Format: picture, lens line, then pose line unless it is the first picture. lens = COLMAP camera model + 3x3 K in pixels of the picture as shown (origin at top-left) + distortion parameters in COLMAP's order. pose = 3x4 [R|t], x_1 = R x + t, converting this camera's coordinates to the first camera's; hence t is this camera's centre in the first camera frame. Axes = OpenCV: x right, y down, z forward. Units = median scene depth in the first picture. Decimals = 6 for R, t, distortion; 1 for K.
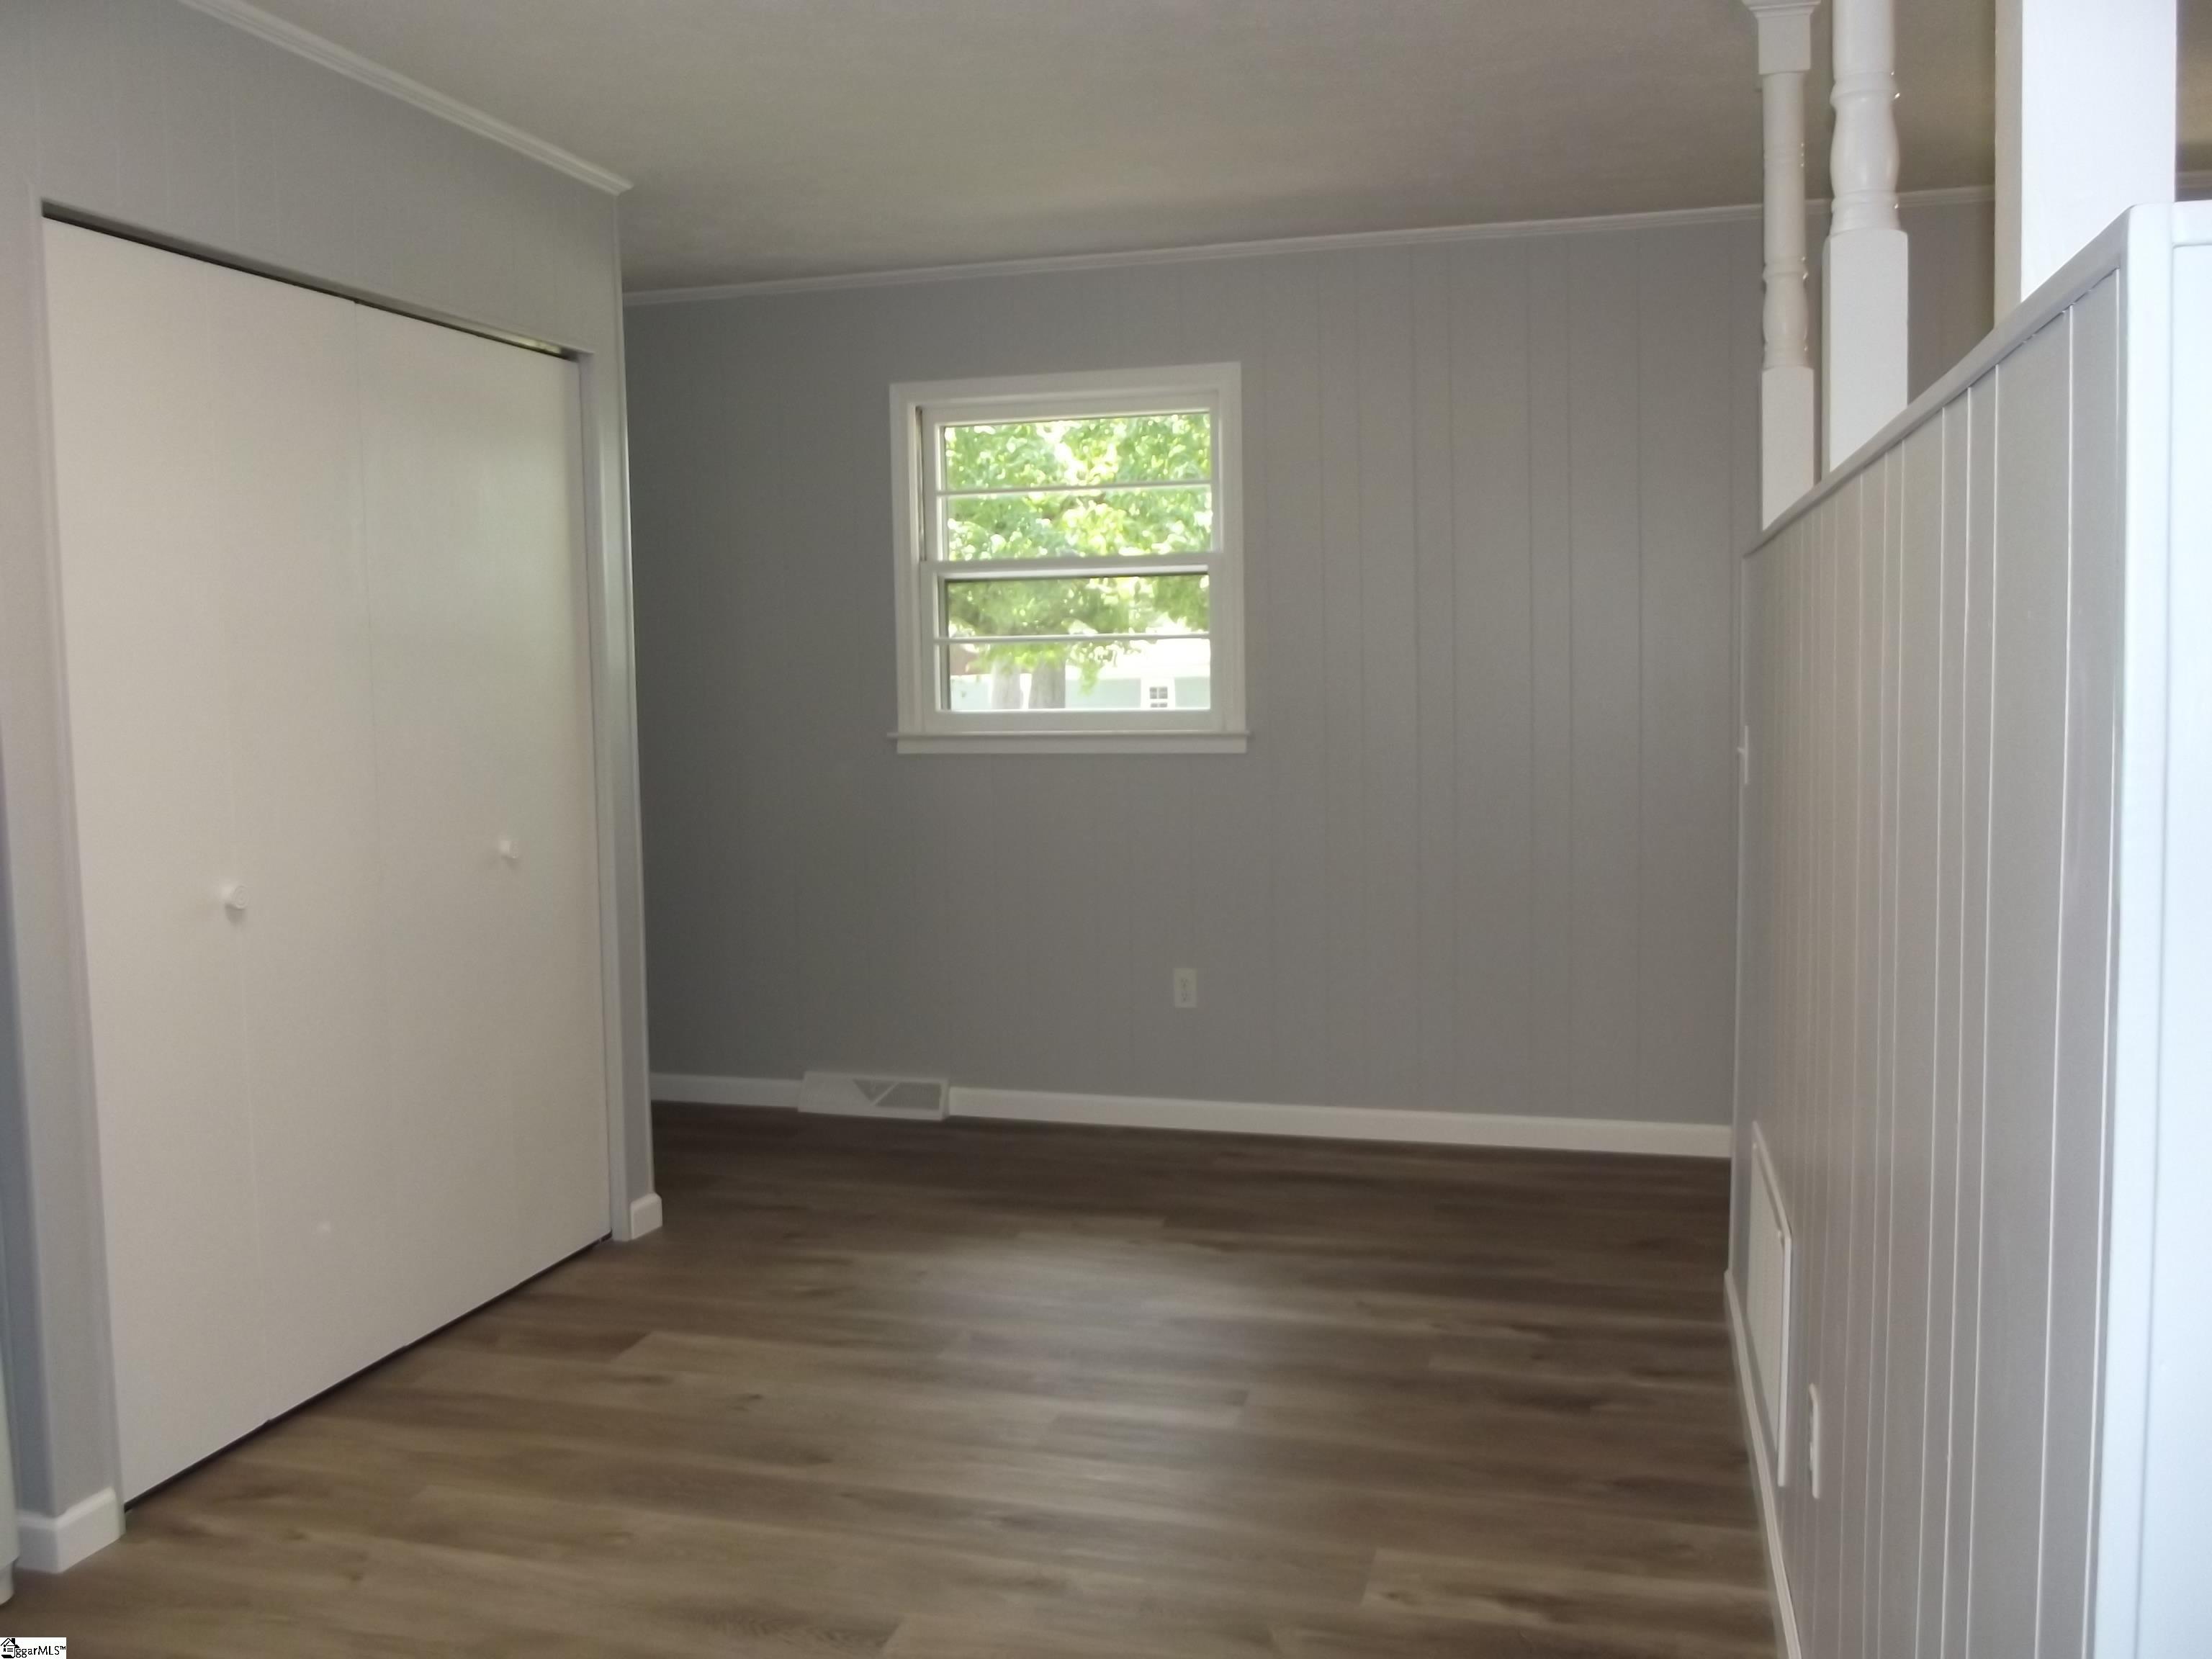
lens RADIAL K [[1837.7, 0, 1095.9], [0, 1837.7, 821.6], [0, 0, 1]] dist [-0.065499, 0.045719]
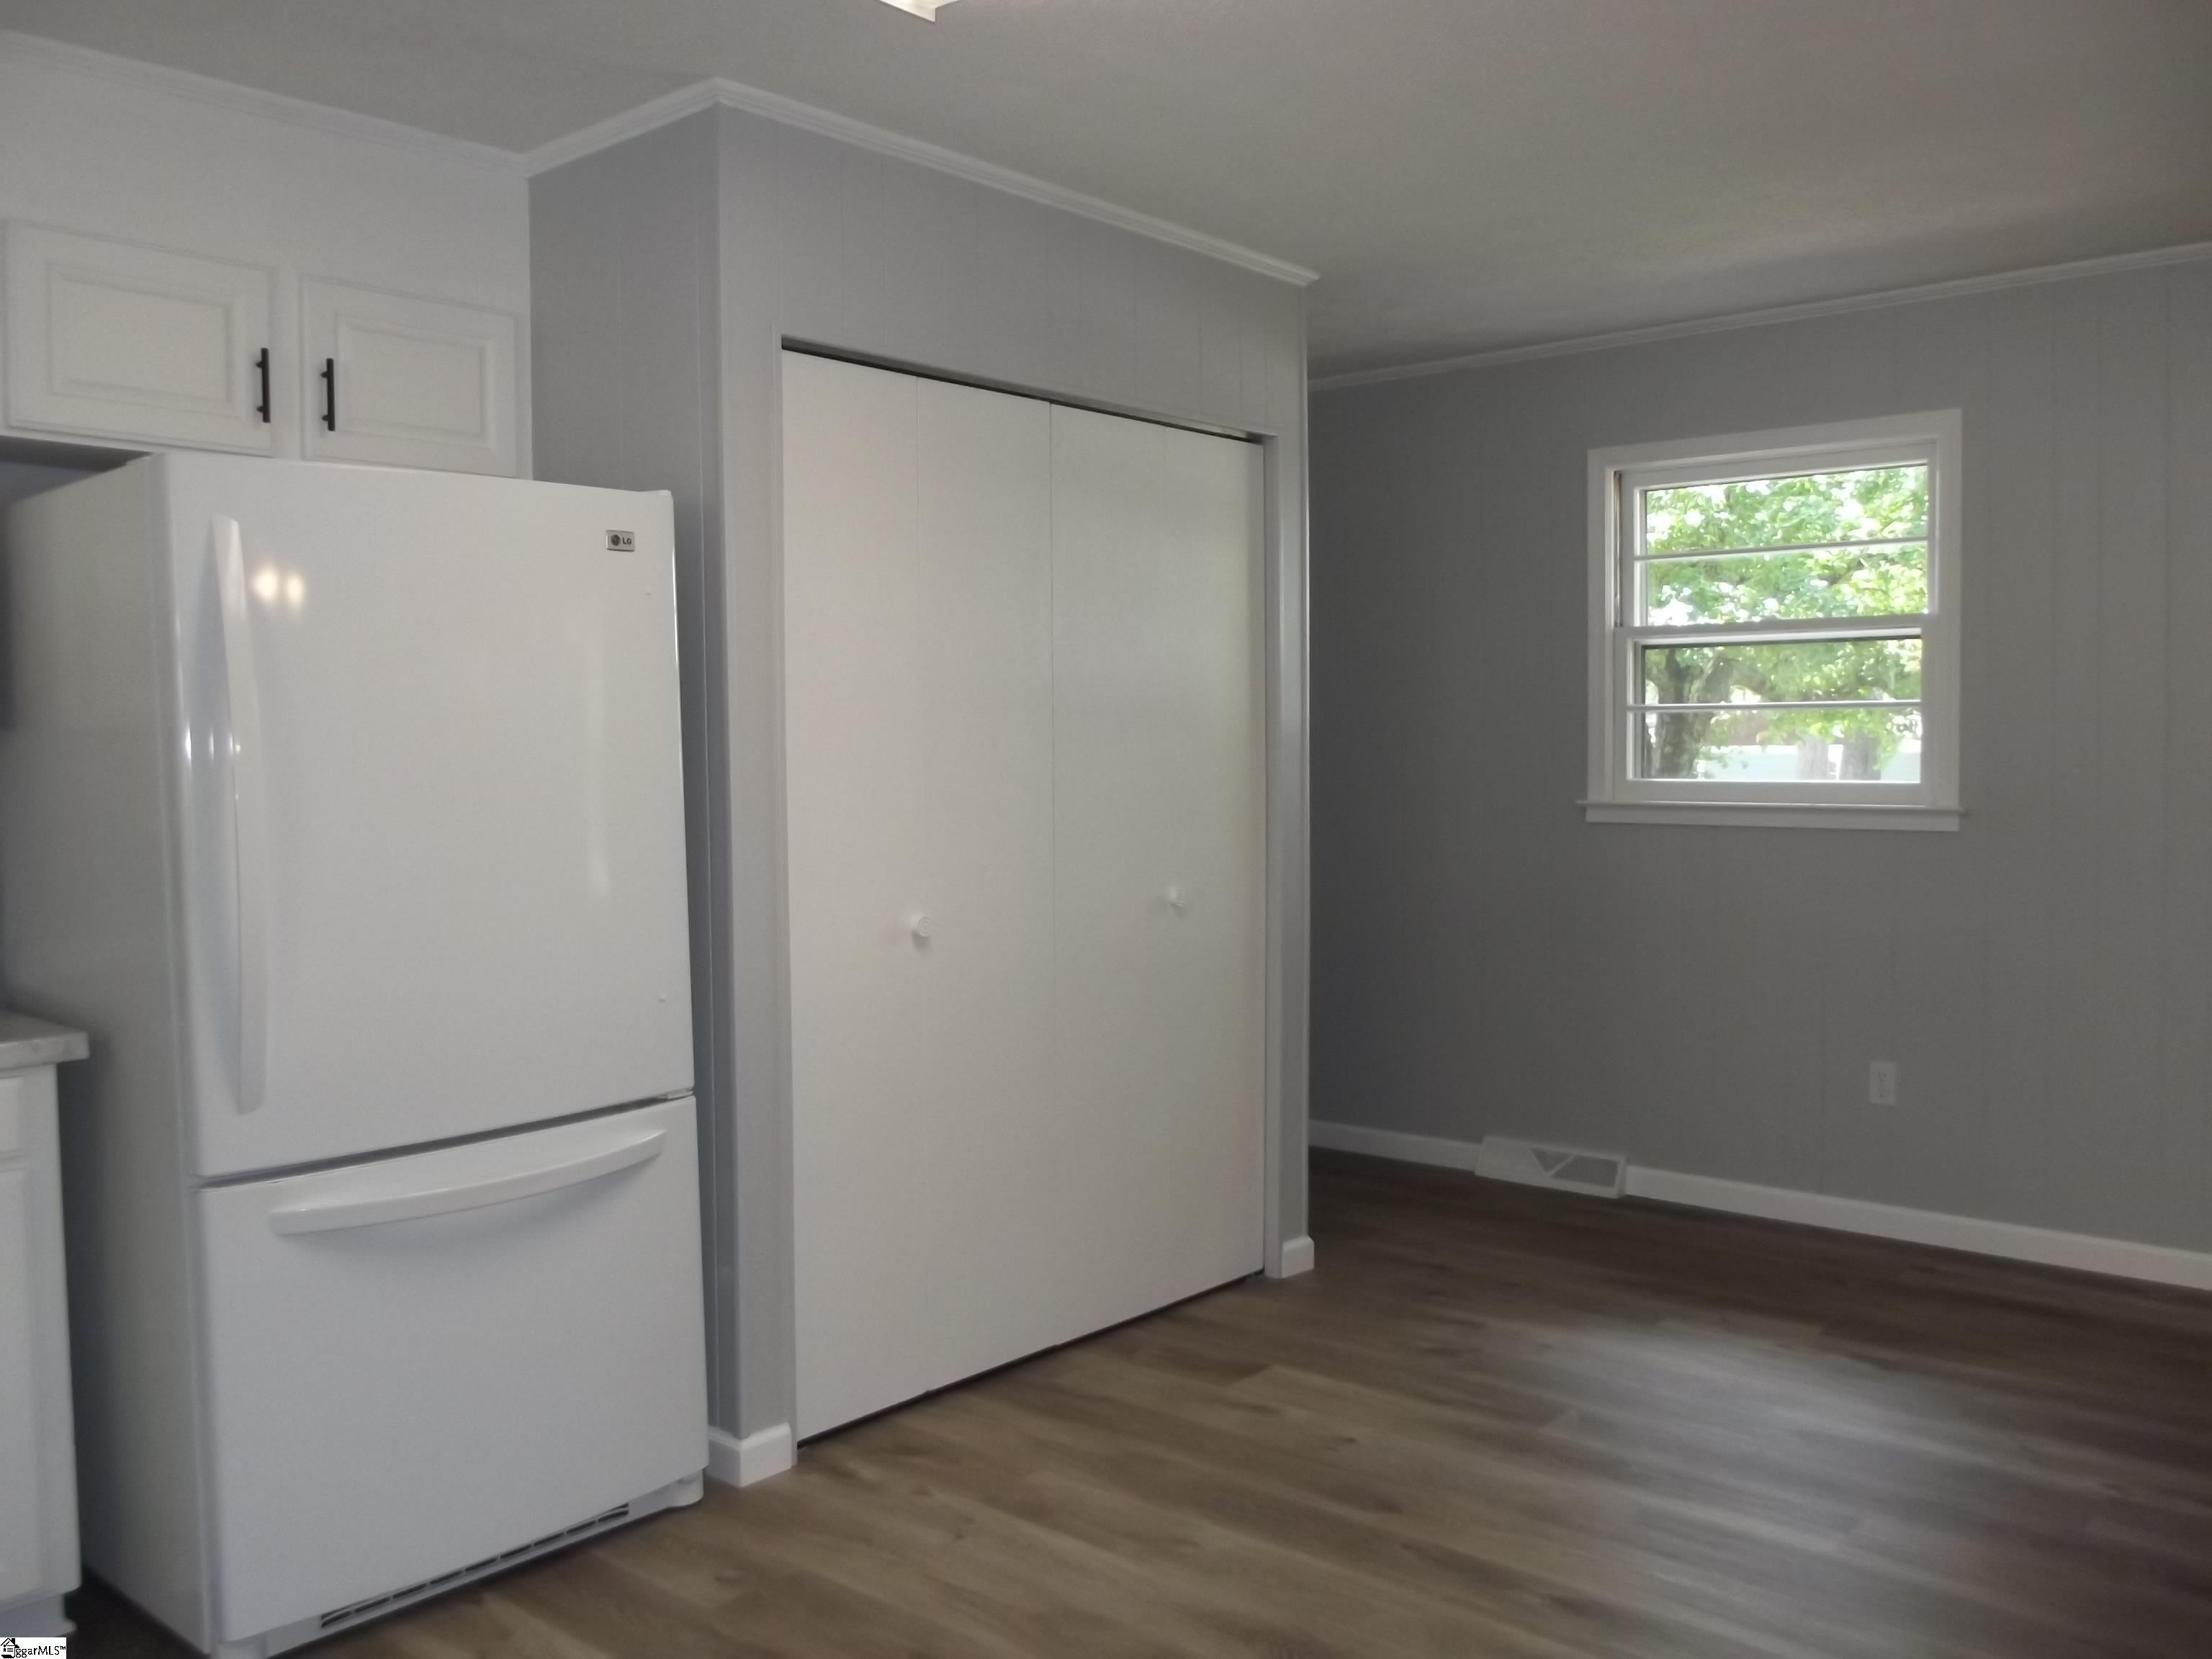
lens RADIAL K [[1837.7, 0, 1095.9], [0, 1837.7, 821.6], [0, 0, 1]] dist [-0.065499, 0.045719]
pose [[0.906668, 0.029702, -0.420798, 0.084319], [-0.044905, 0.998646, -0.026265, 0.000975], [0.419448, 0.042710, 0.906774, -0.004613]]
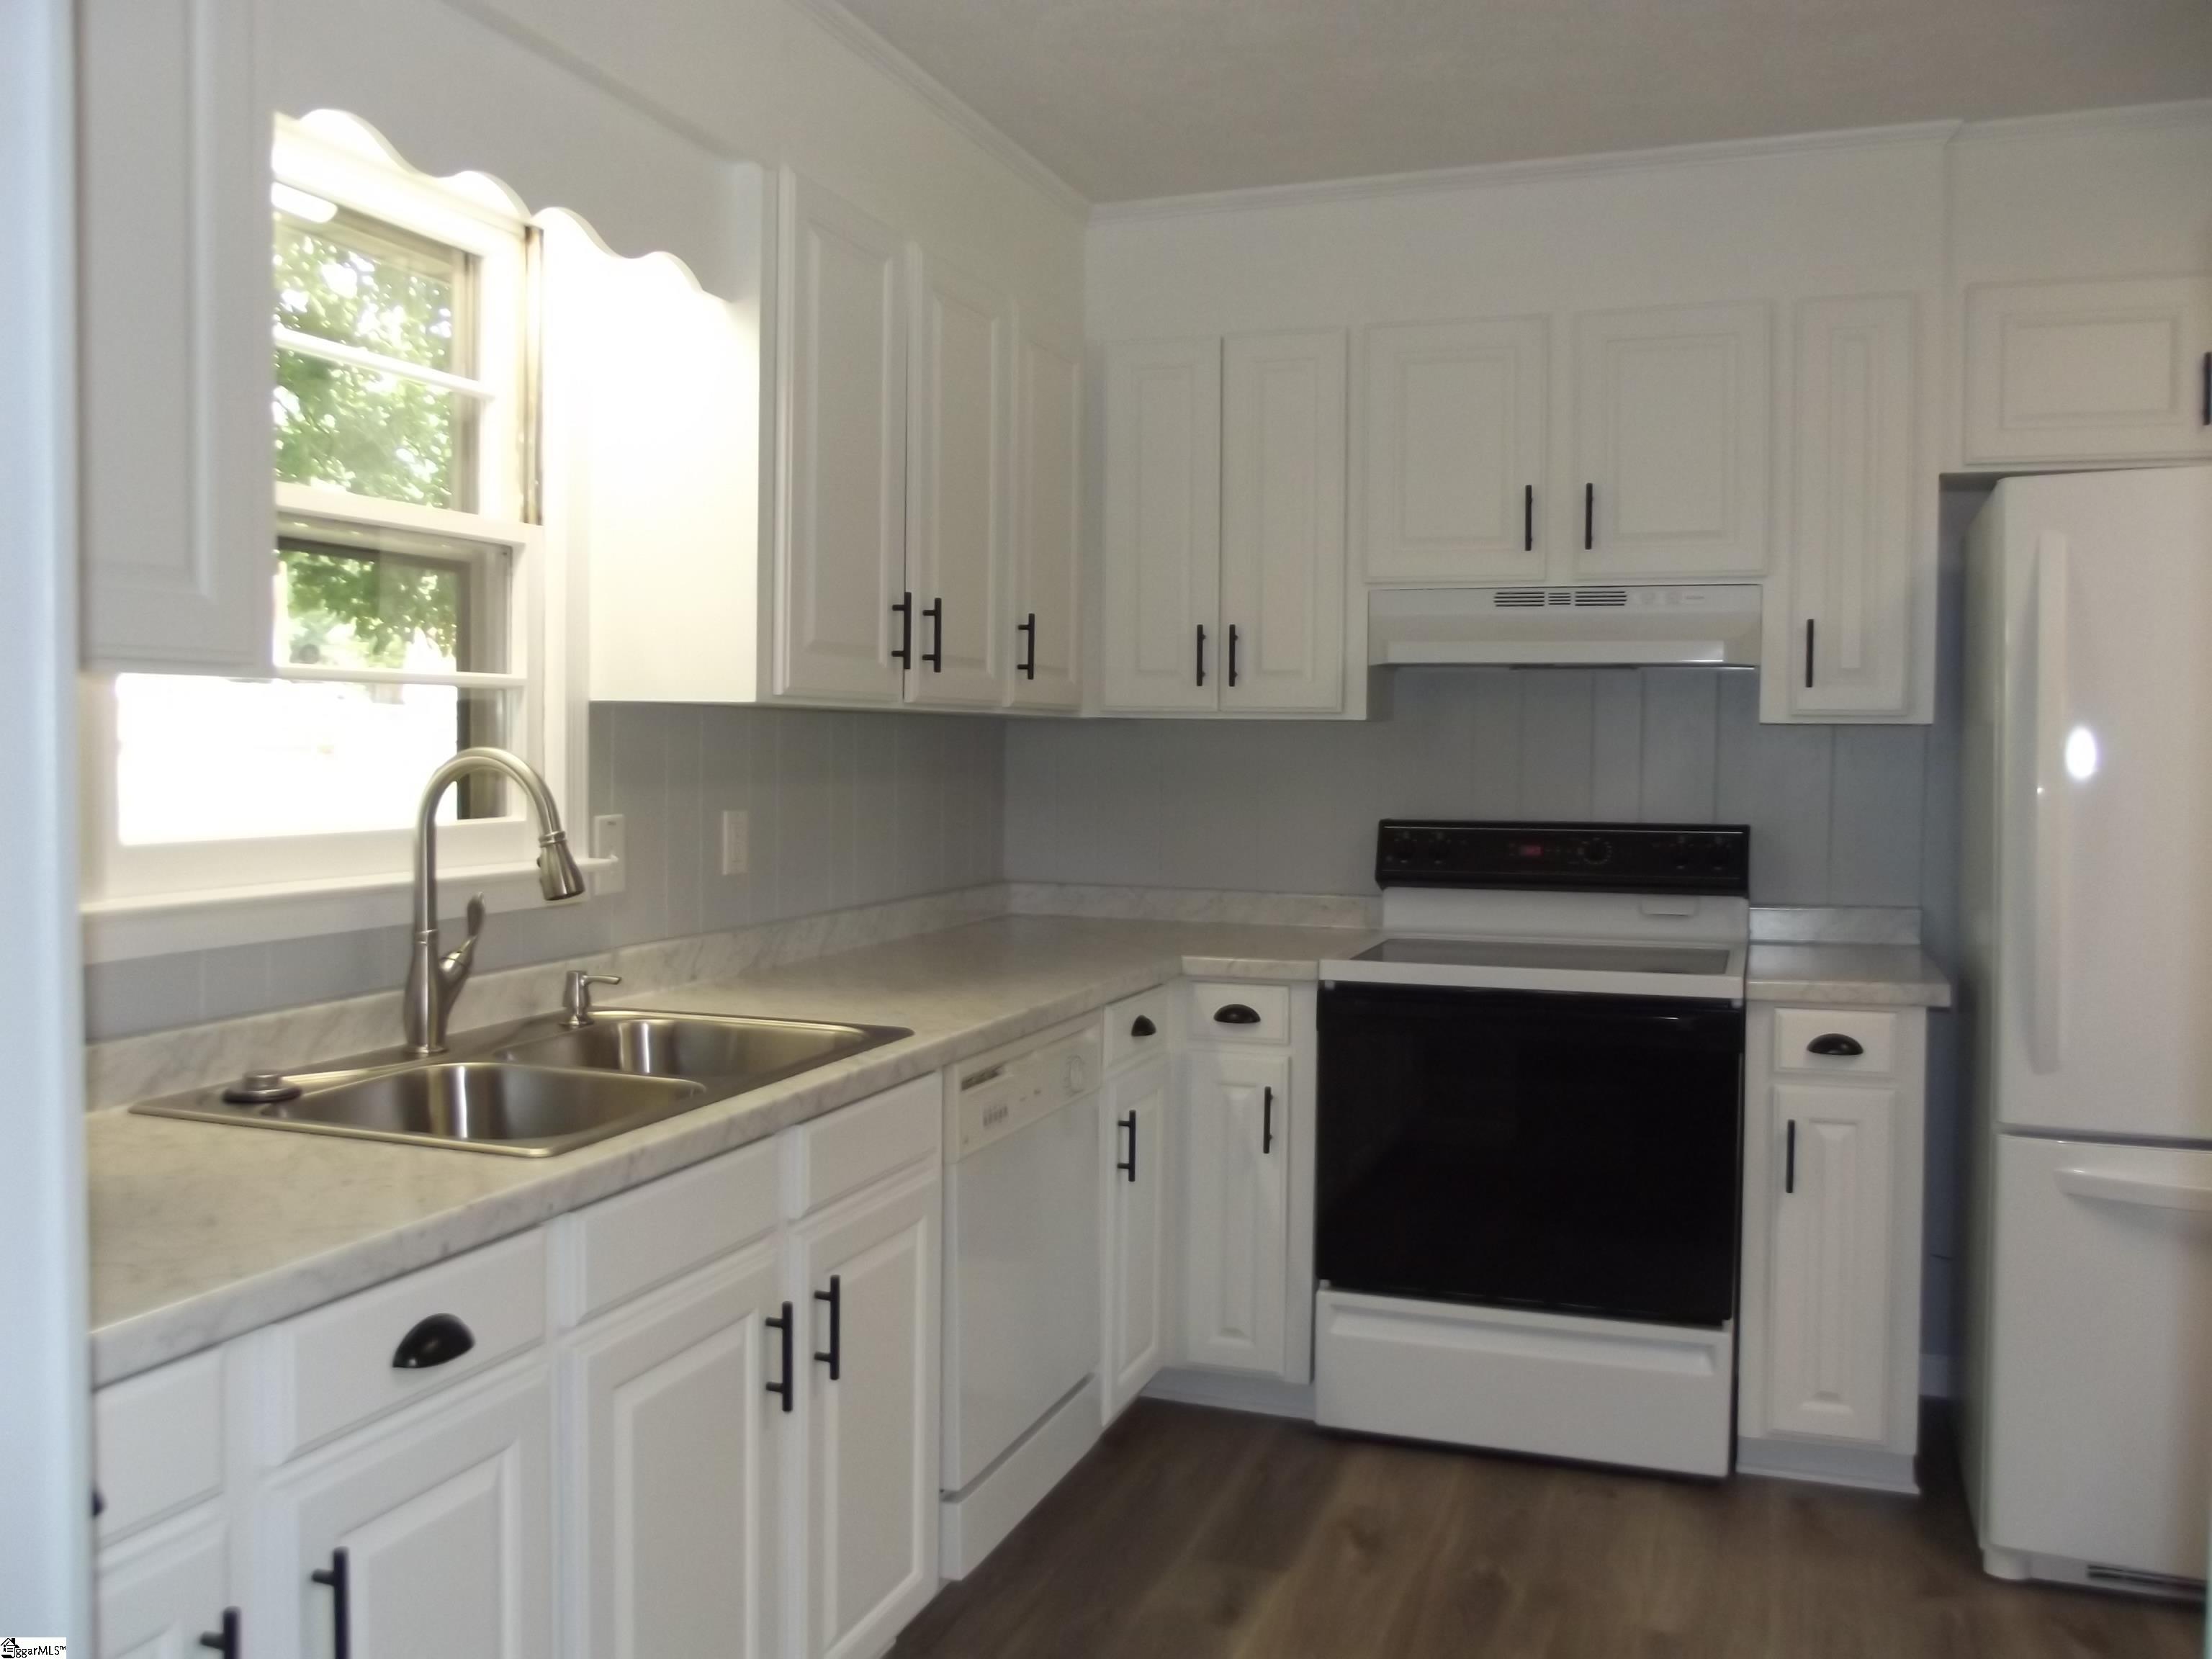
lens RADIAL K [[1837.7, 0, 1095.9], [0, 1837.7, 821.6], [0, 0, 1]] dist [-0.065499, 0.045719]
pose [[-0.072129, 0.061219, -0.995515, 0.263668], [-0.091716, 0.993479, 0.067739, -0.012312], [0.993170, 0.096190, -0.066043, 0.121642]]
